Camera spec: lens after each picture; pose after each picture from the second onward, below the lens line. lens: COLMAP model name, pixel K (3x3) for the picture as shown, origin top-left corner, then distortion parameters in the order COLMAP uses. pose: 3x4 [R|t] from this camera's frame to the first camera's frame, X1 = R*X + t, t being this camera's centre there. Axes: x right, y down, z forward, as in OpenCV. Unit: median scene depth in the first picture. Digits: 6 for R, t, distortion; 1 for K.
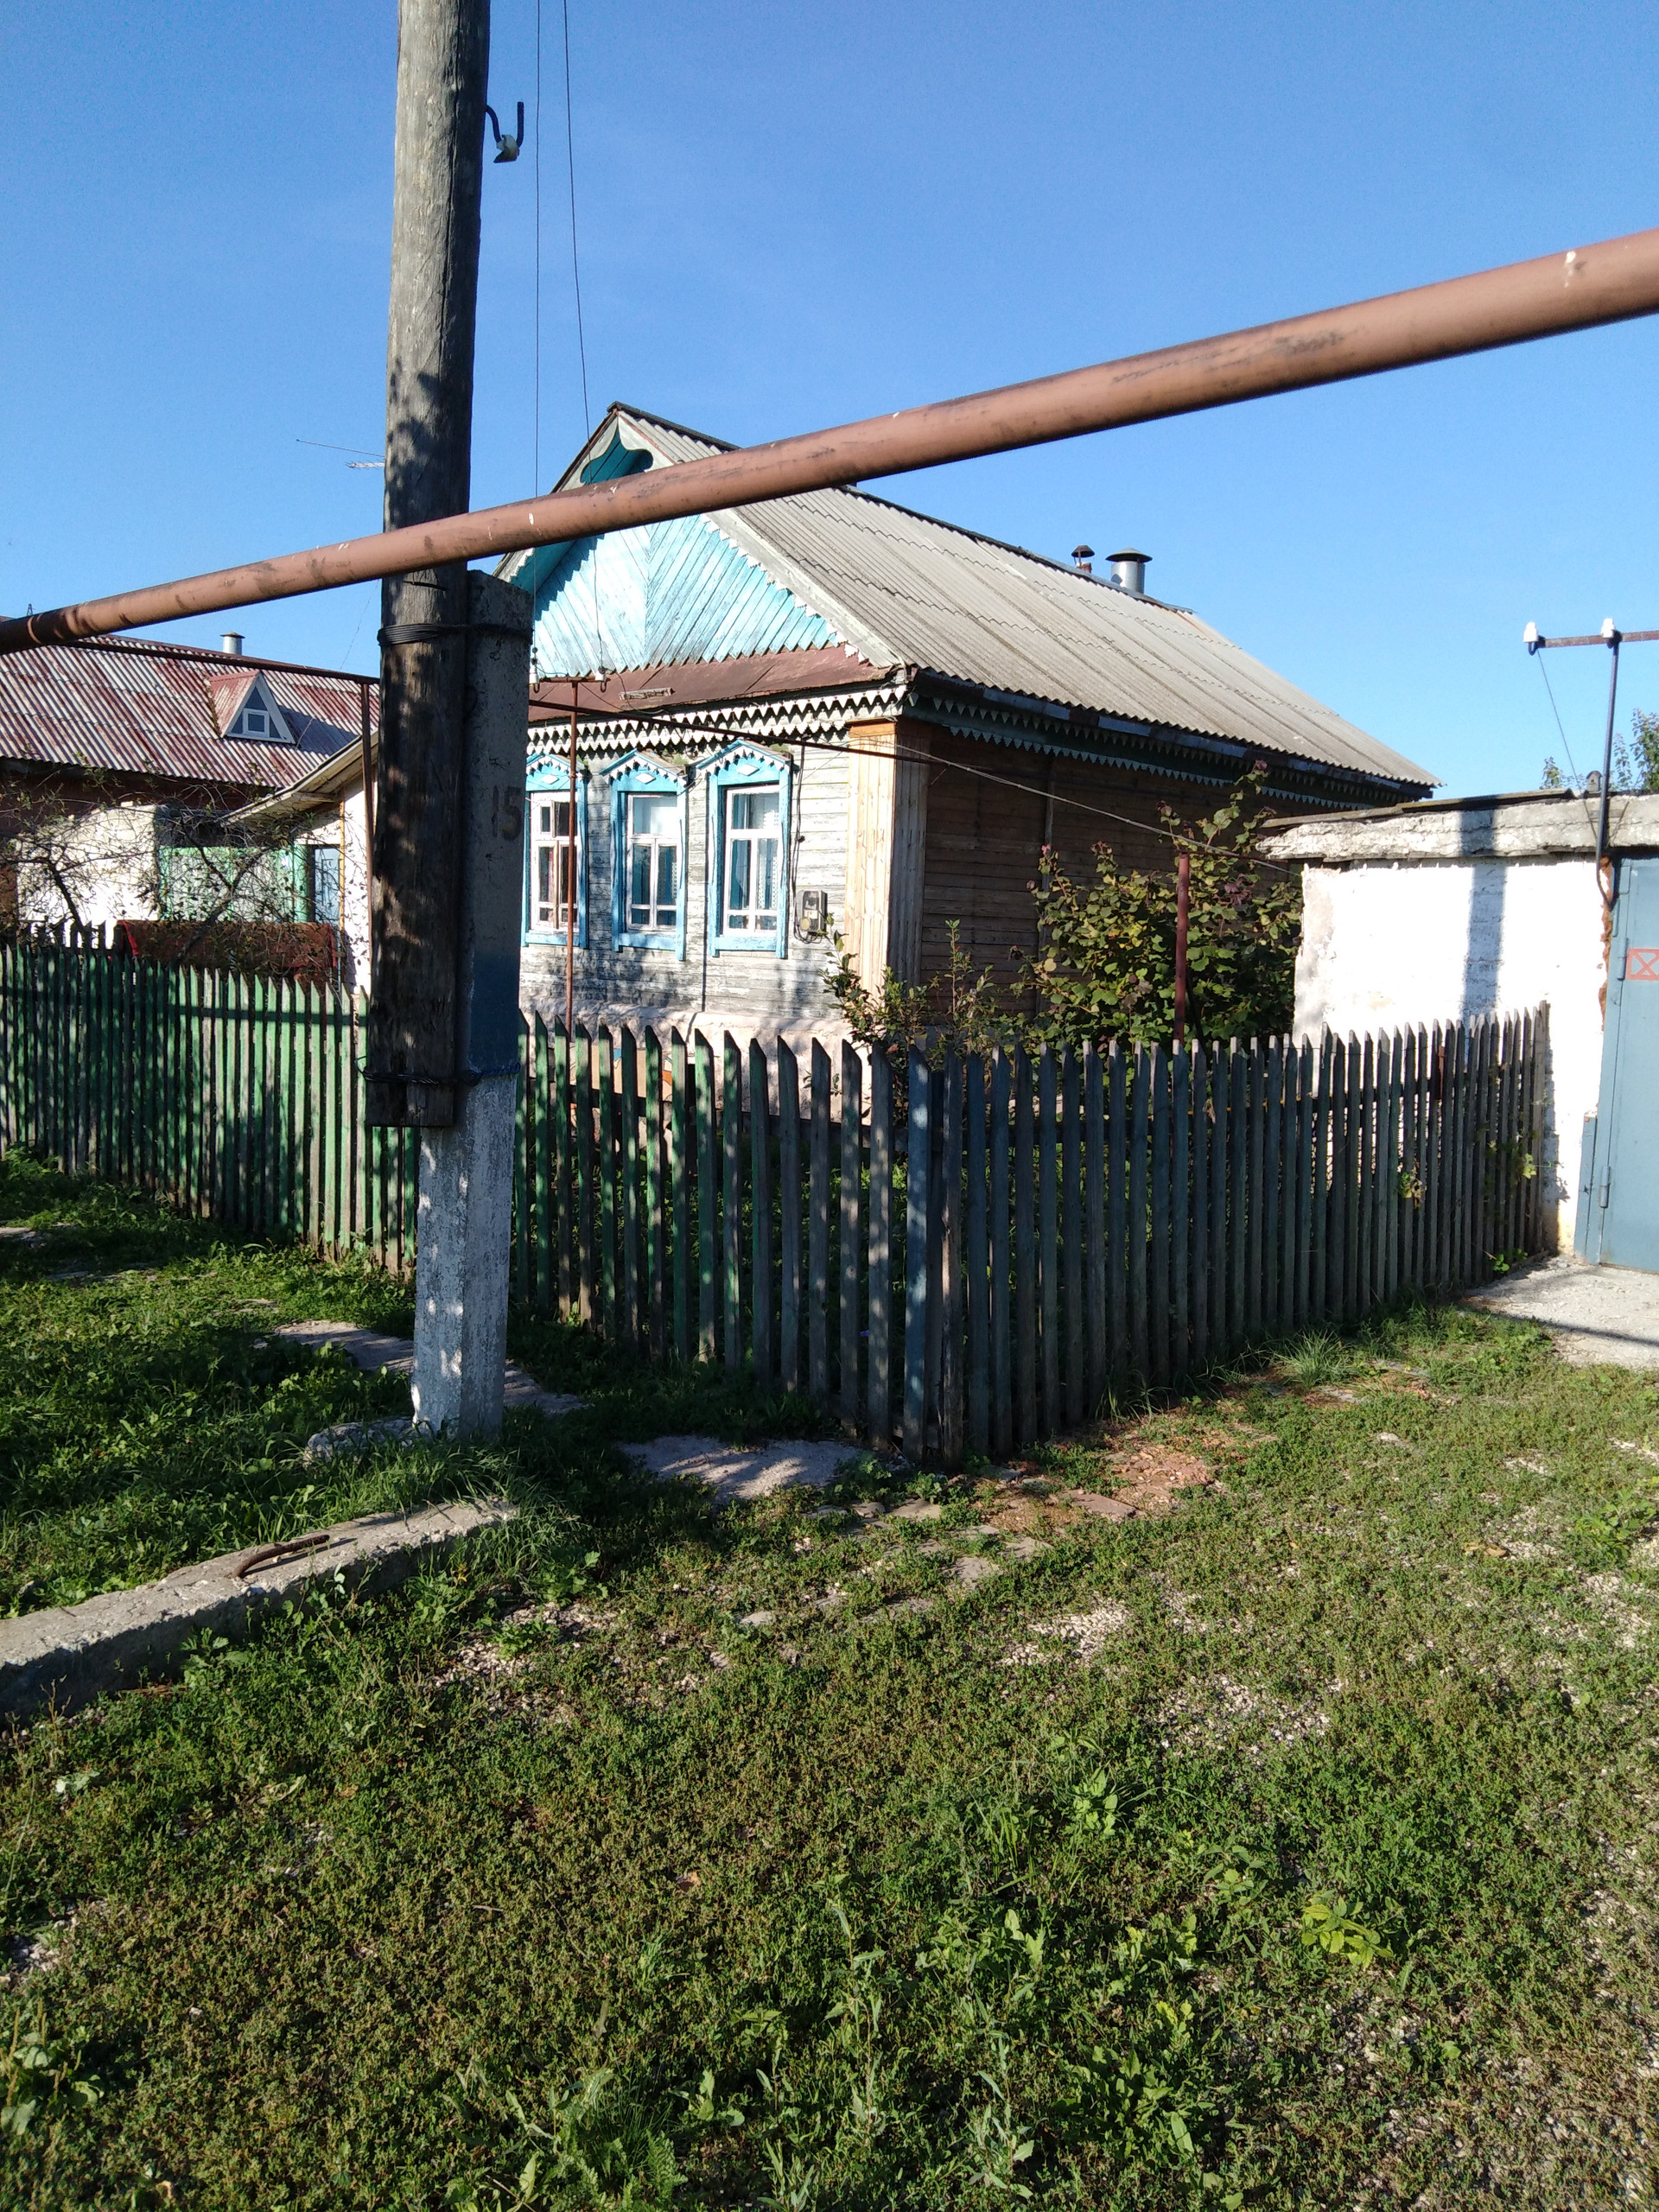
lens RADIAL K [[1635.0, 0, 829.5], [0, 1635.0, 1106.0], [0, 0, 1]] dist [0.001304, 0.000165]
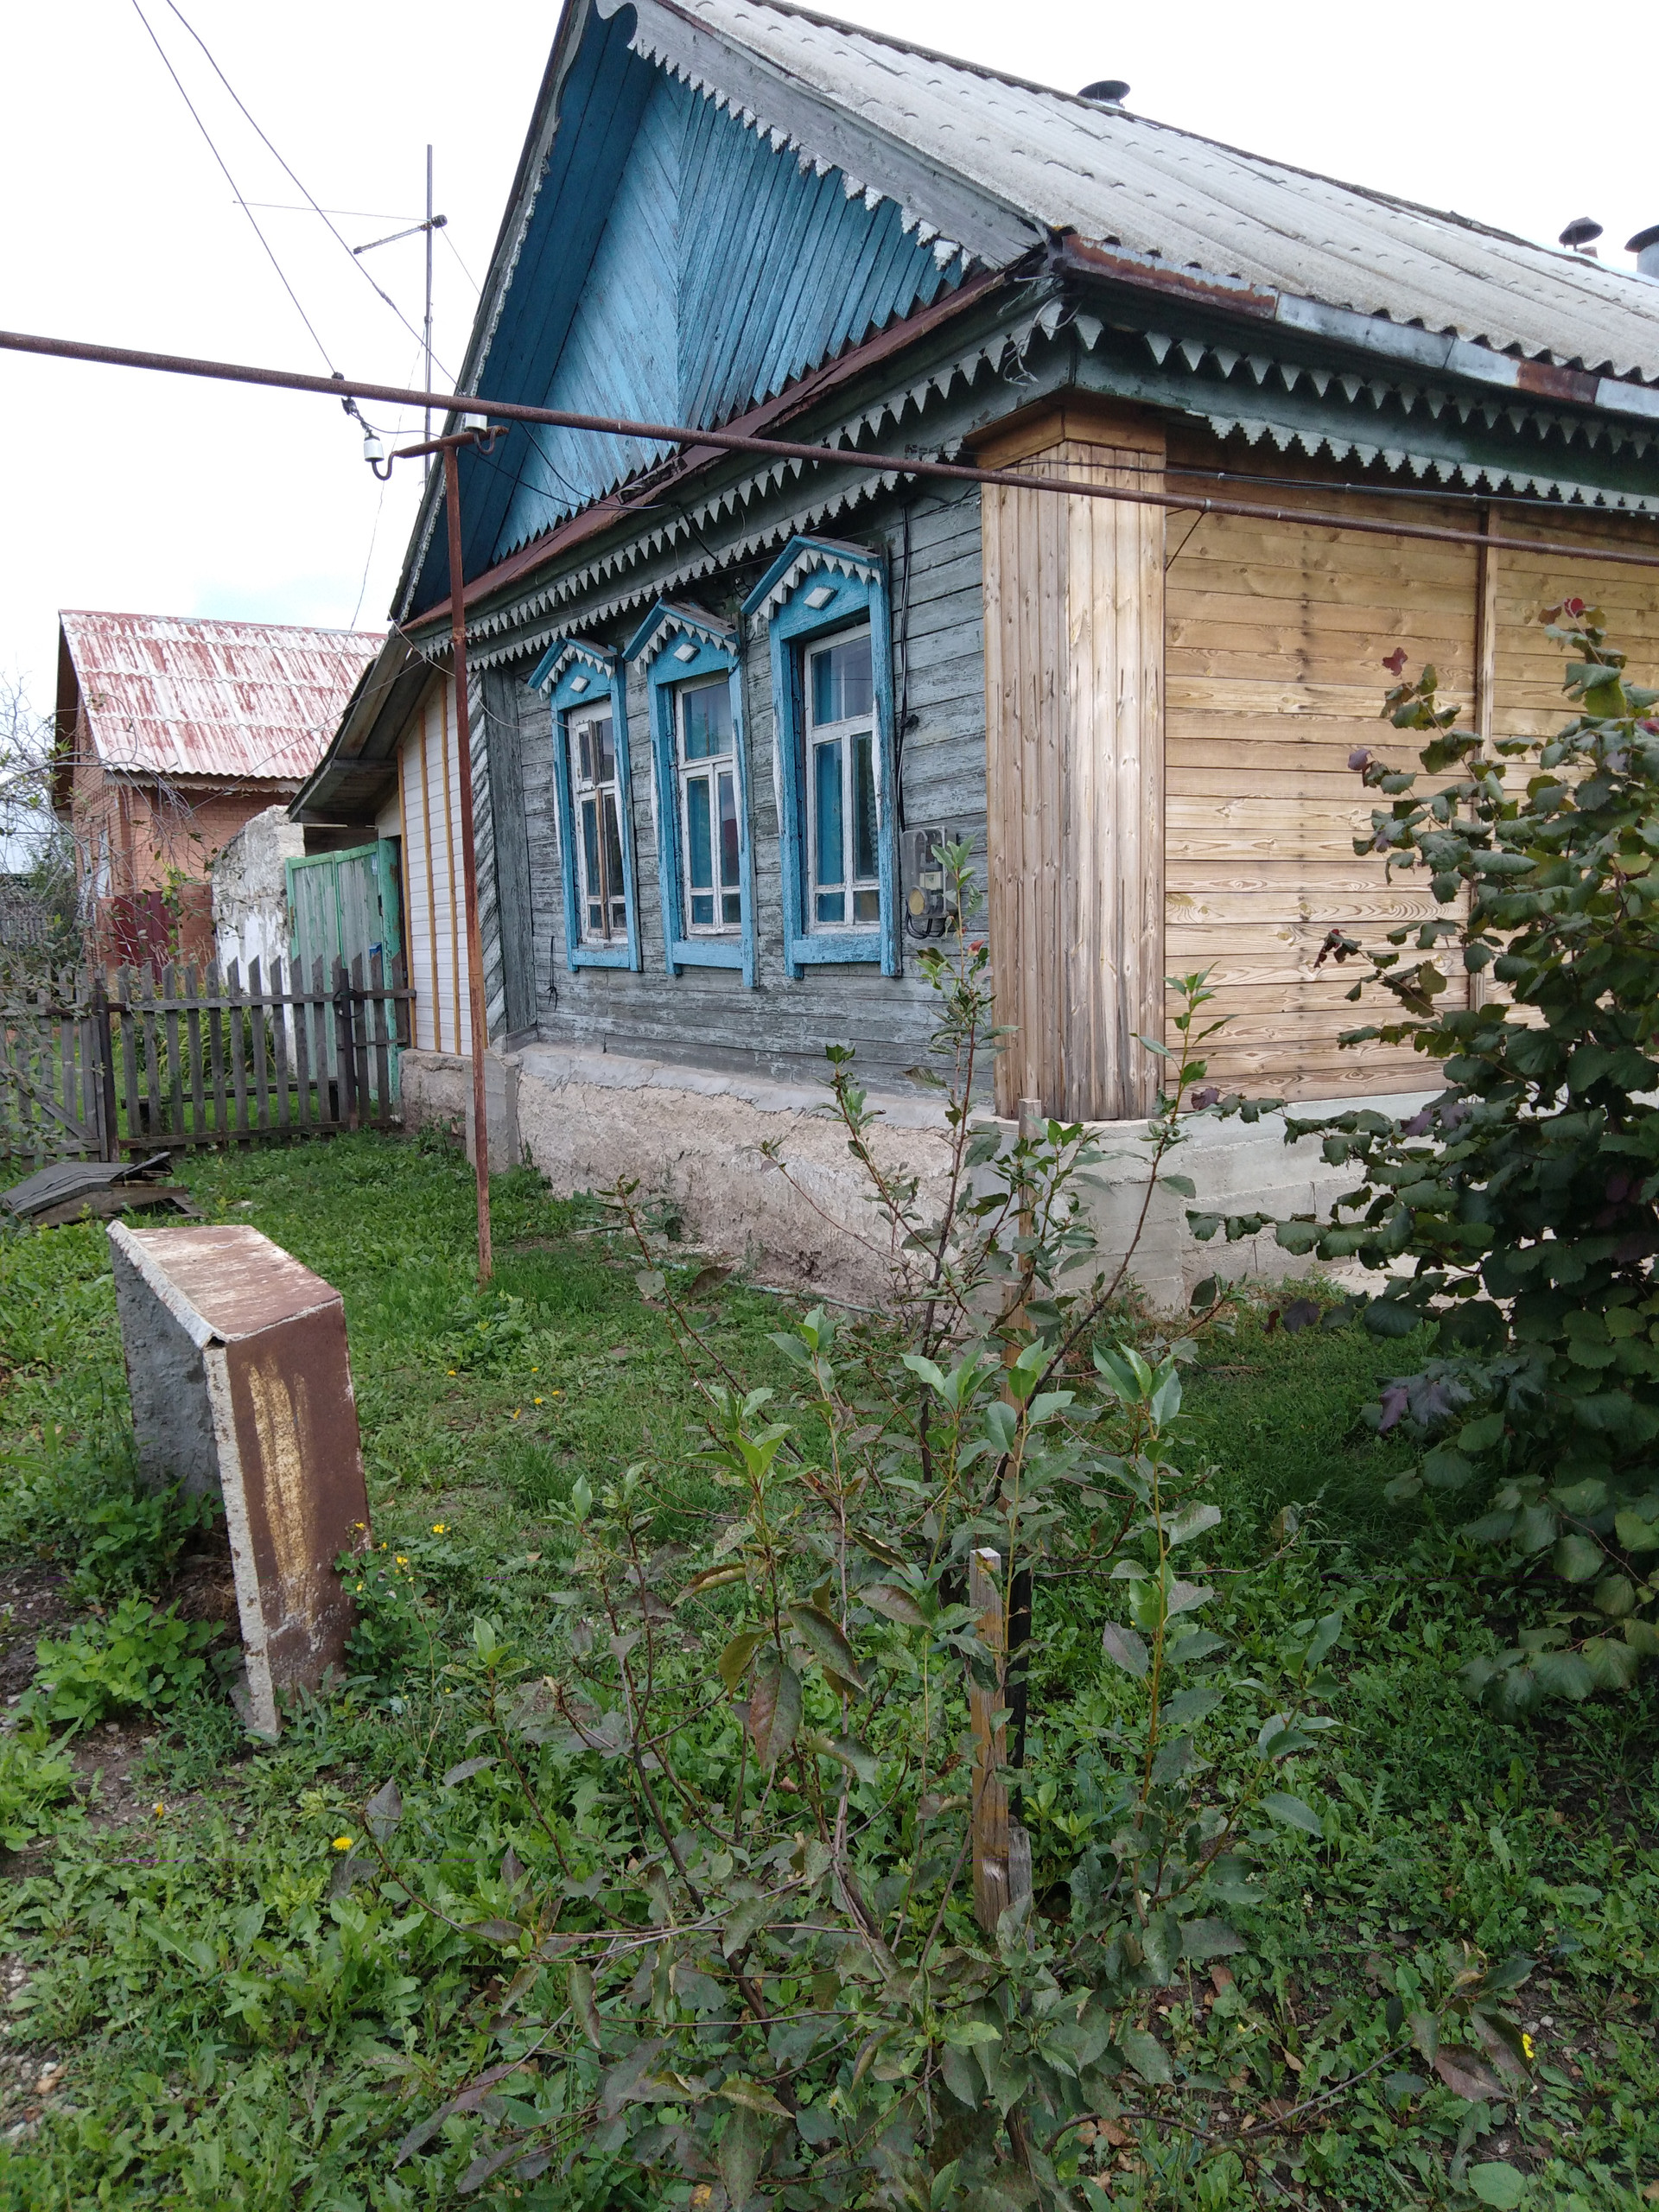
lens RADIAL K [[1635.0, 0, 829.5], [0, 1635.0, 1106.0], [0, 0, 1]] dist [0.001304, 0.000165]
pose [[0.953617, -0.025835, -0.299911, 0.095925], [0.023944, 0.999663, -0.009981, -0.046767], [0.300068, 0.002337, 0.953915, 0.525286]]
